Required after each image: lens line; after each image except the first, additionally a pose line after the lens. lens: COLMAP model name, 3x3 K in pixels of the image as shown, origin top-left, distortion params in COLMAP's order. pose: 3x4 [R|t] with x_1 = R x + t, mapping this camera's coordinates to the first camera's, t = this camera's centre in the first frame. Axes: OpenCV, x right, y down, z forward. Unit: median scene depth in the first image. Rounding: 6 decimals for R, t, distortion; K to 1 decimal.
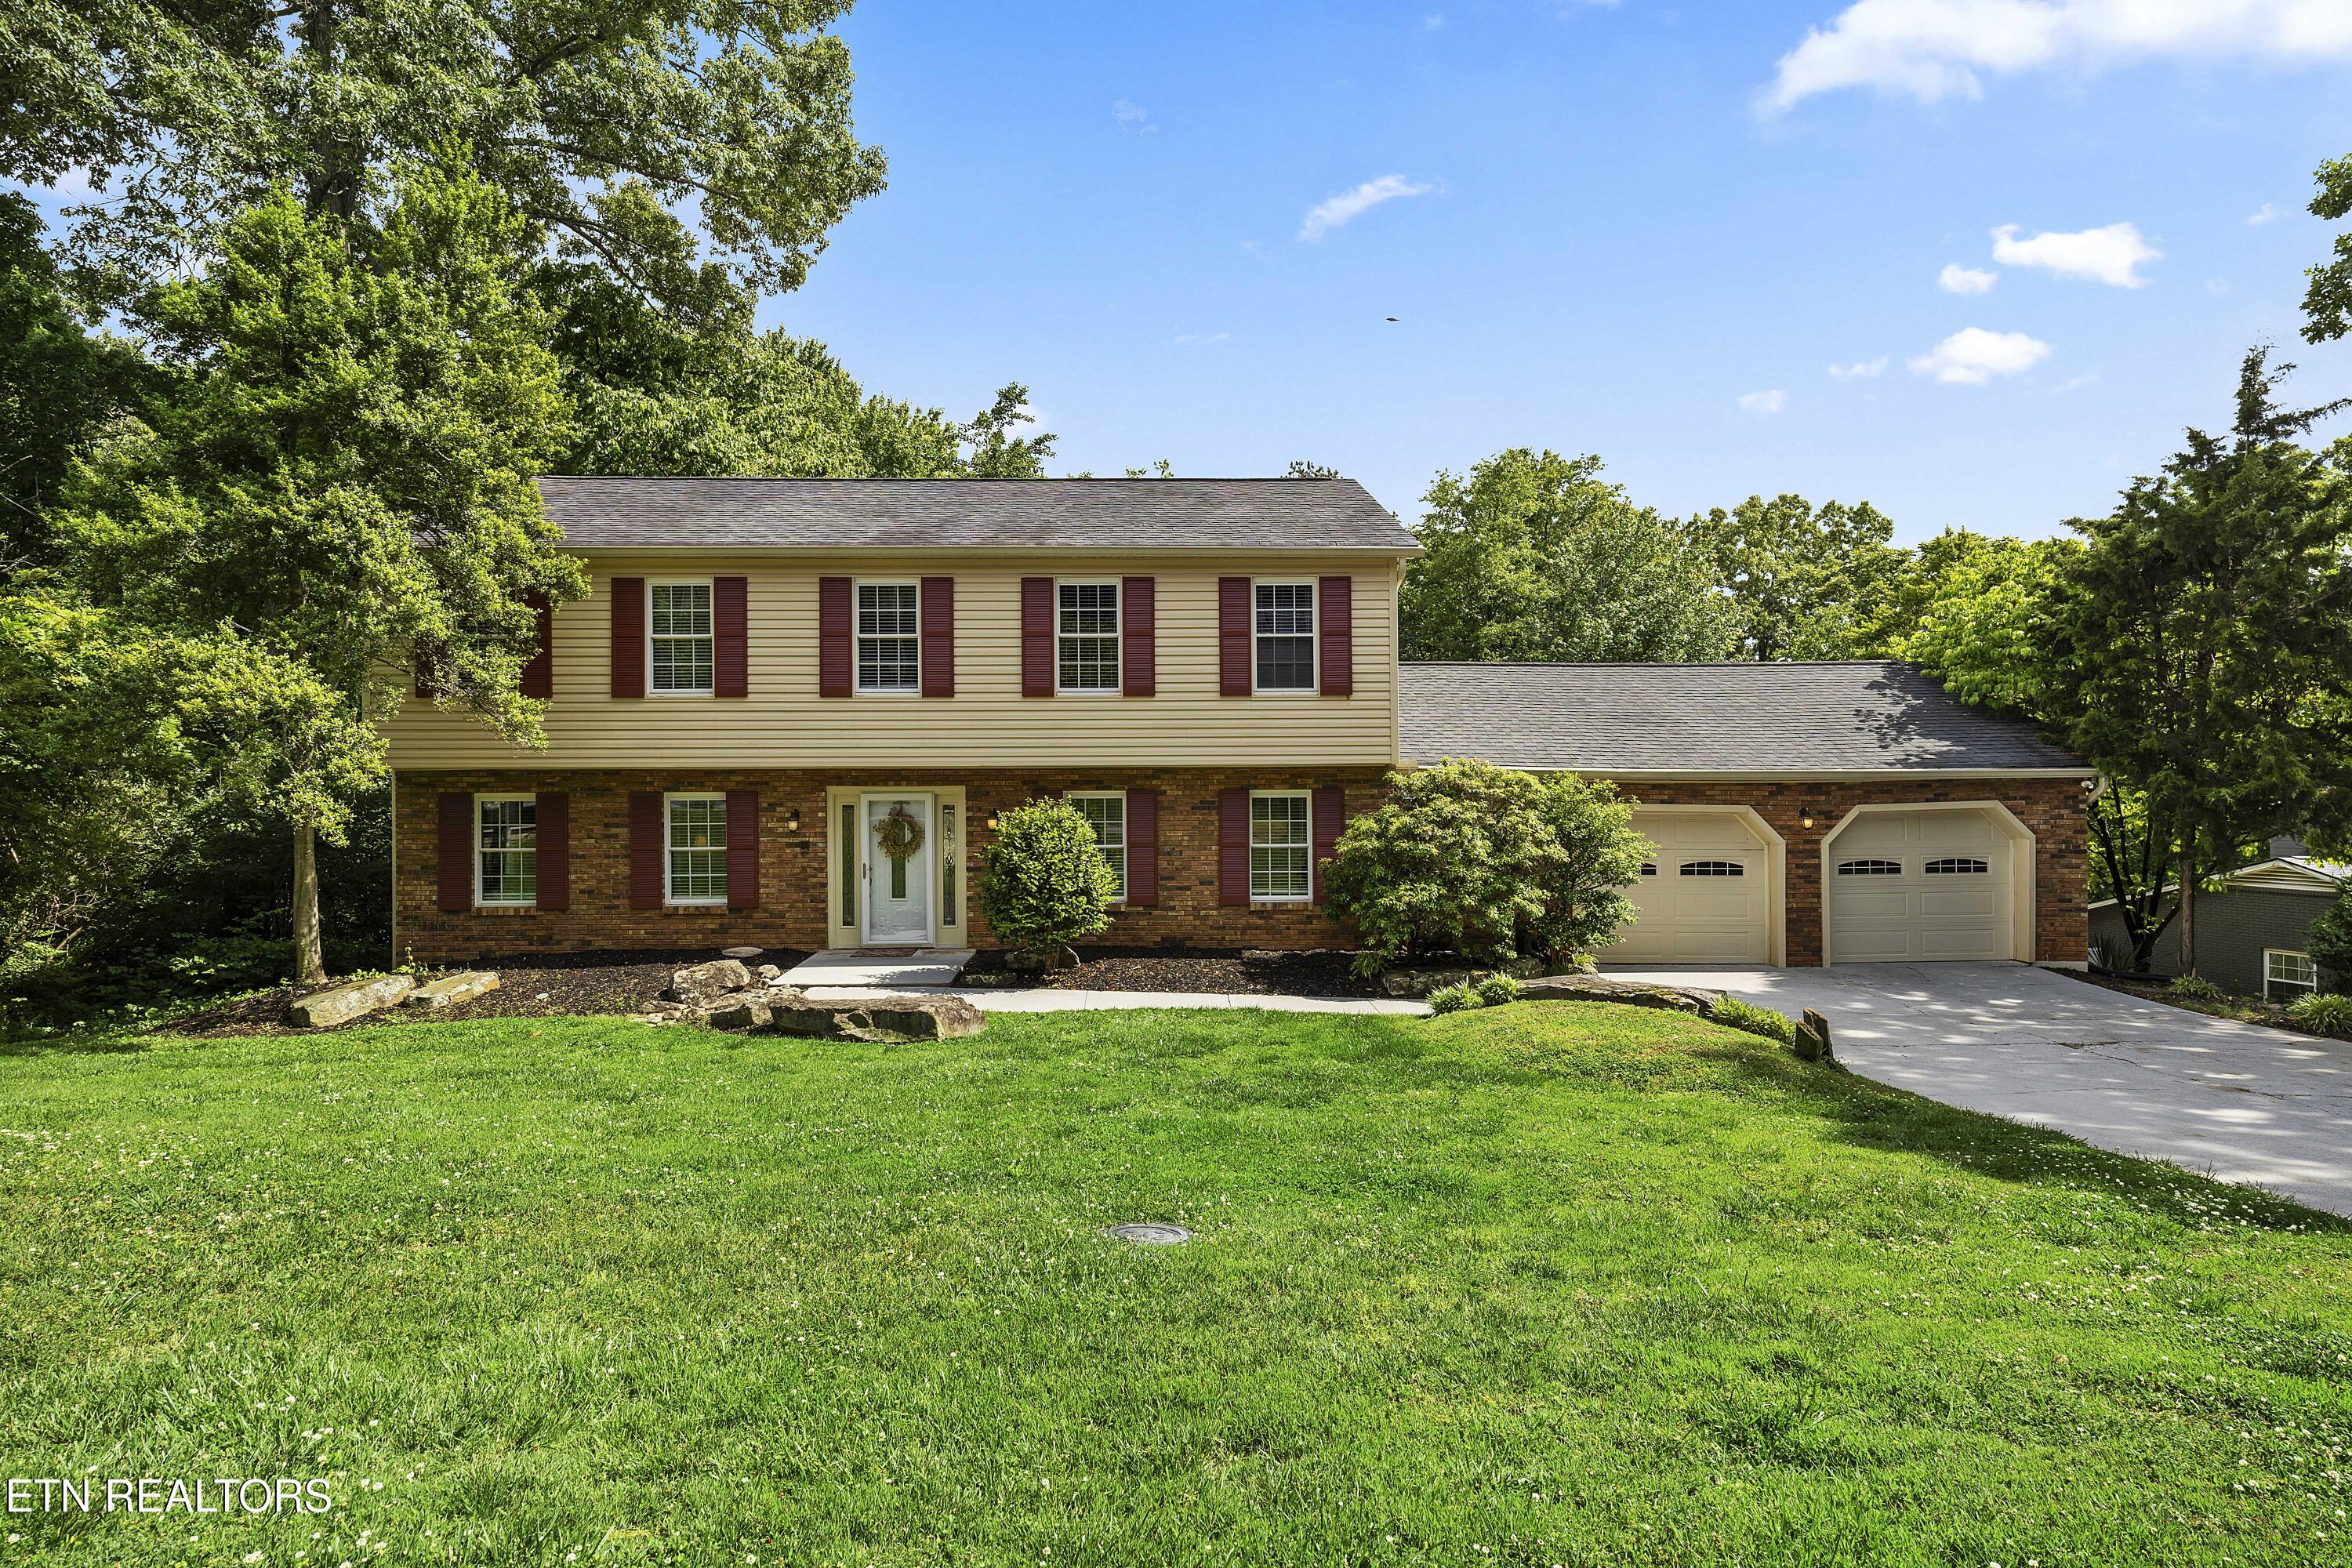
lens RADIAL K [[1290.1, 0, 1027.1], [0, 1290.1, 820.8], [0, 0, 1]] dist [-0.007506, -0.001305]
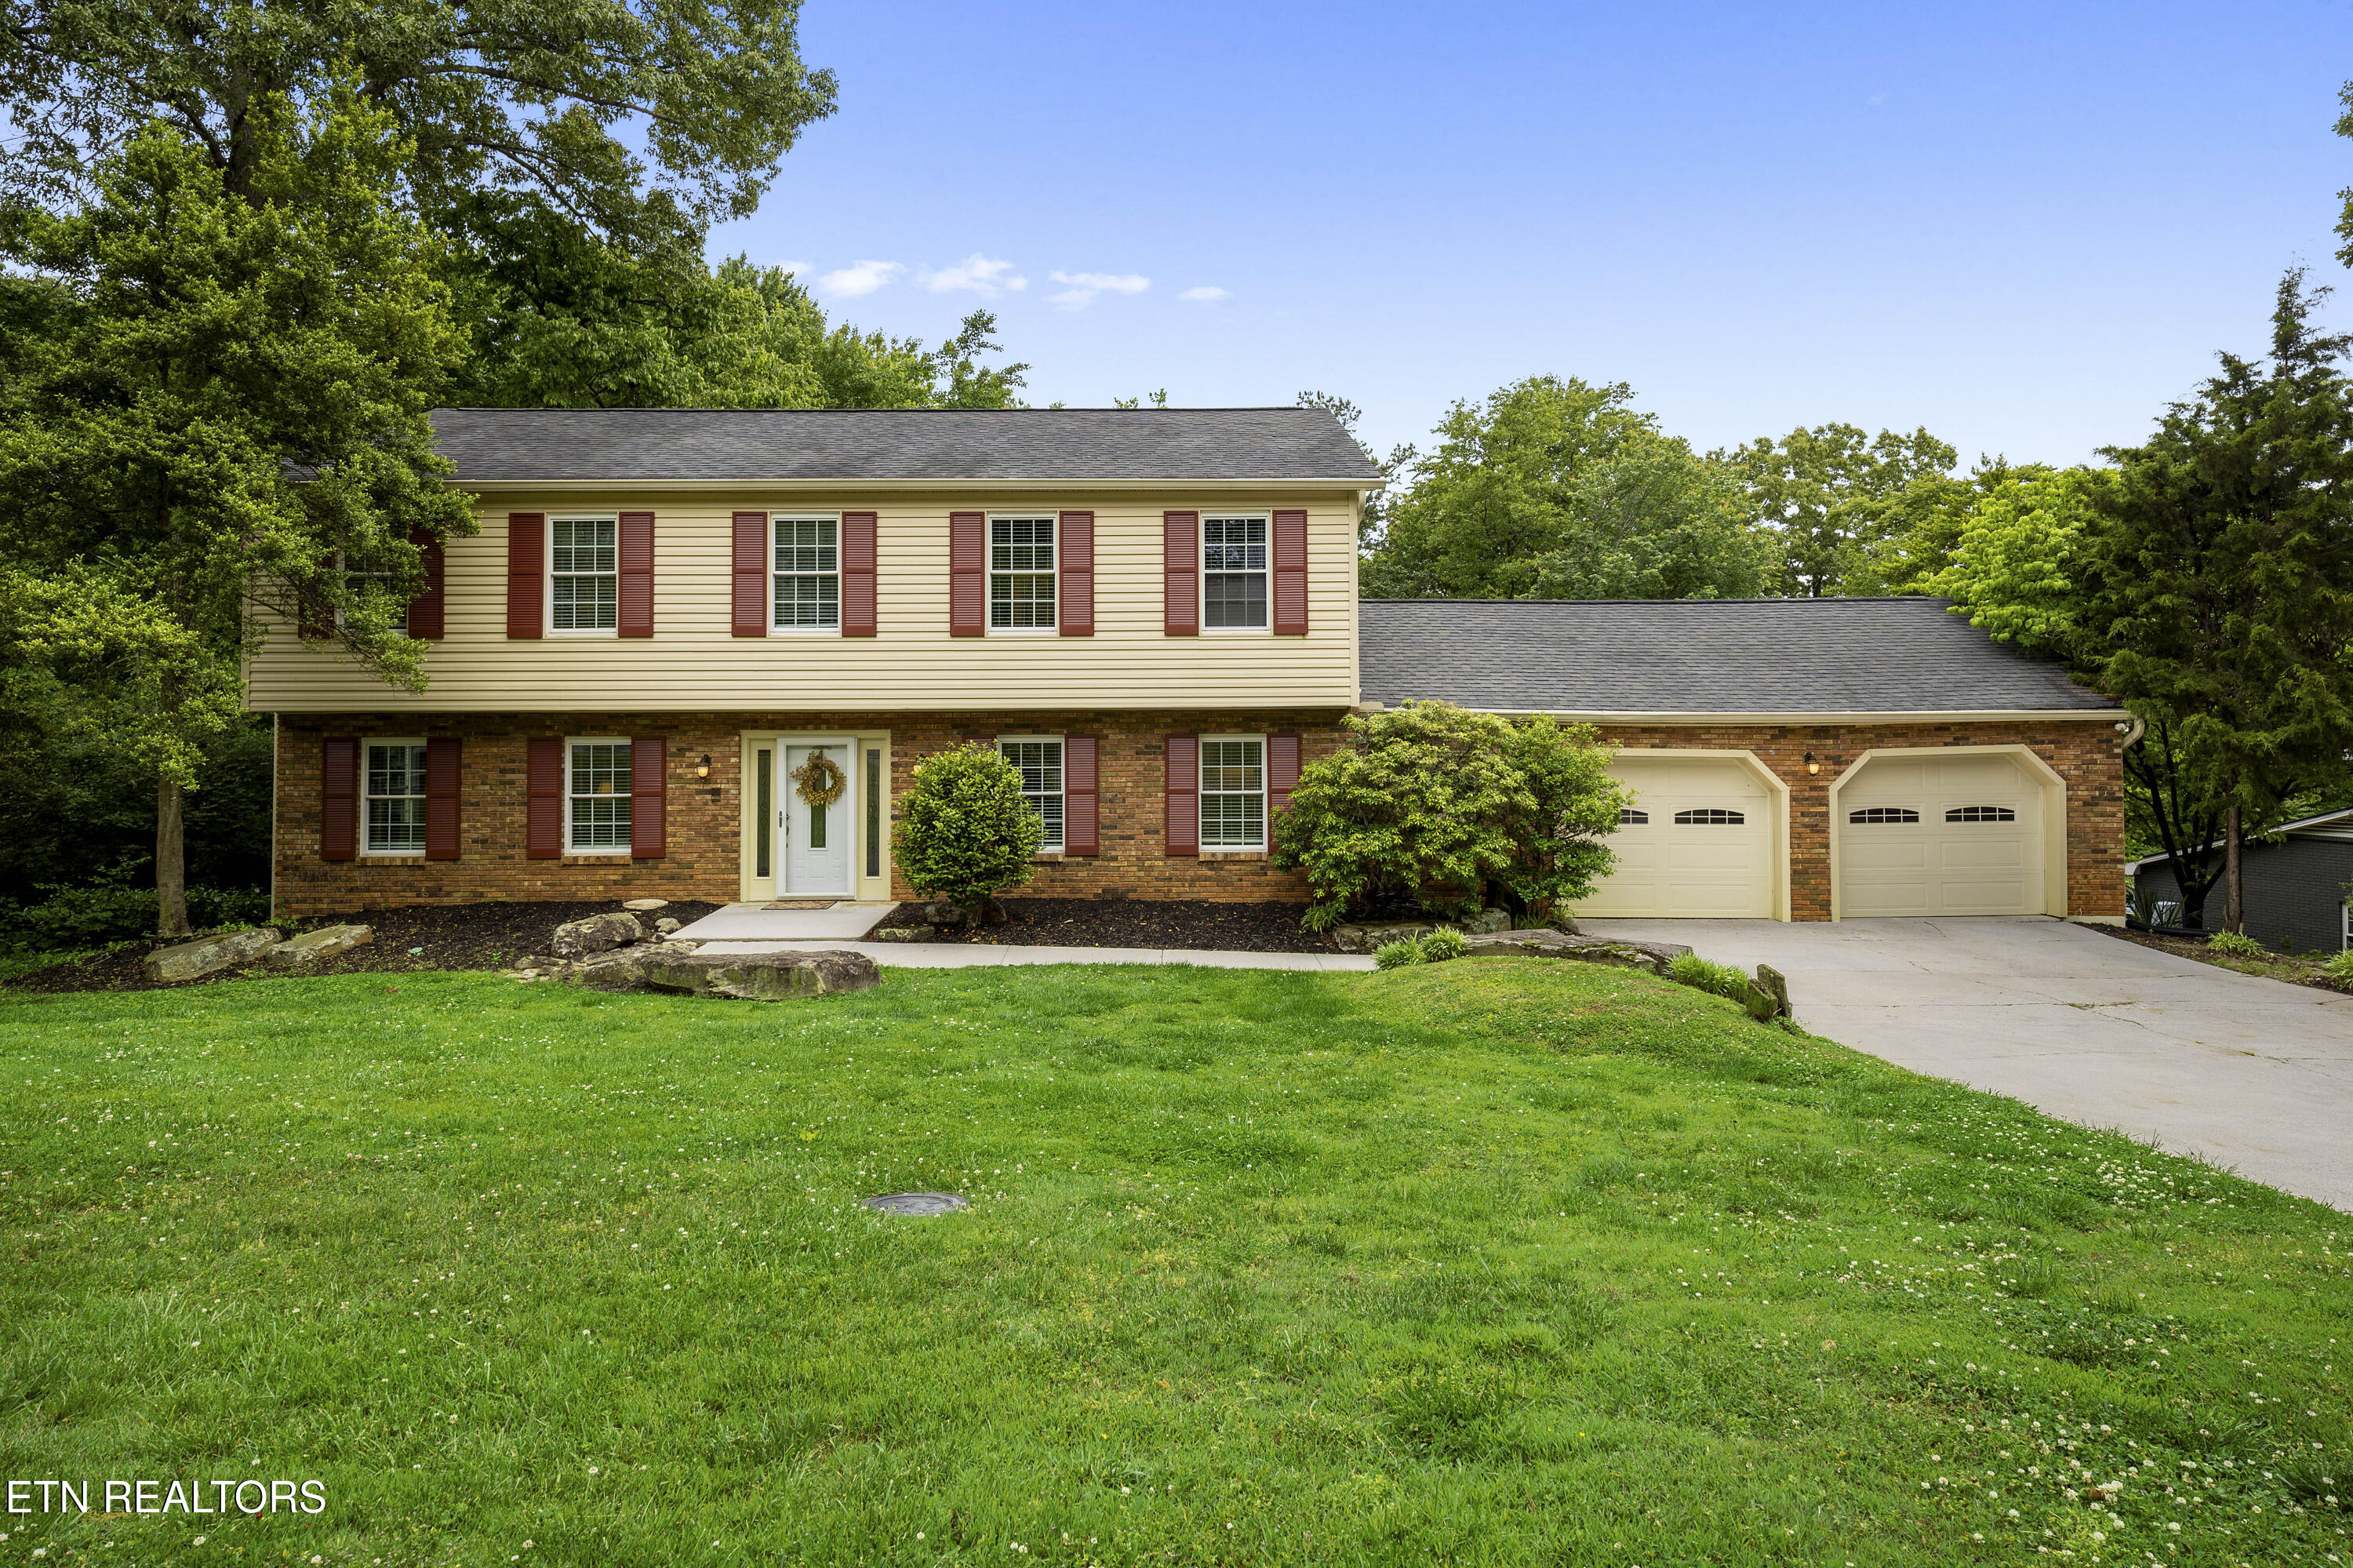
lens RADIAL K [[1350.9, 0, 1181.4], [0, 1350.9, 730.0], [0, 0, 1]] dist [0.001001, -0.021909]
pose [[0.999920, -0.001062, -0.012639, 0.174820], [0.000685, 0.999554, -0.029842, 0.003098], [0.012665, 0.029831, 0.999475, 0.006122]]
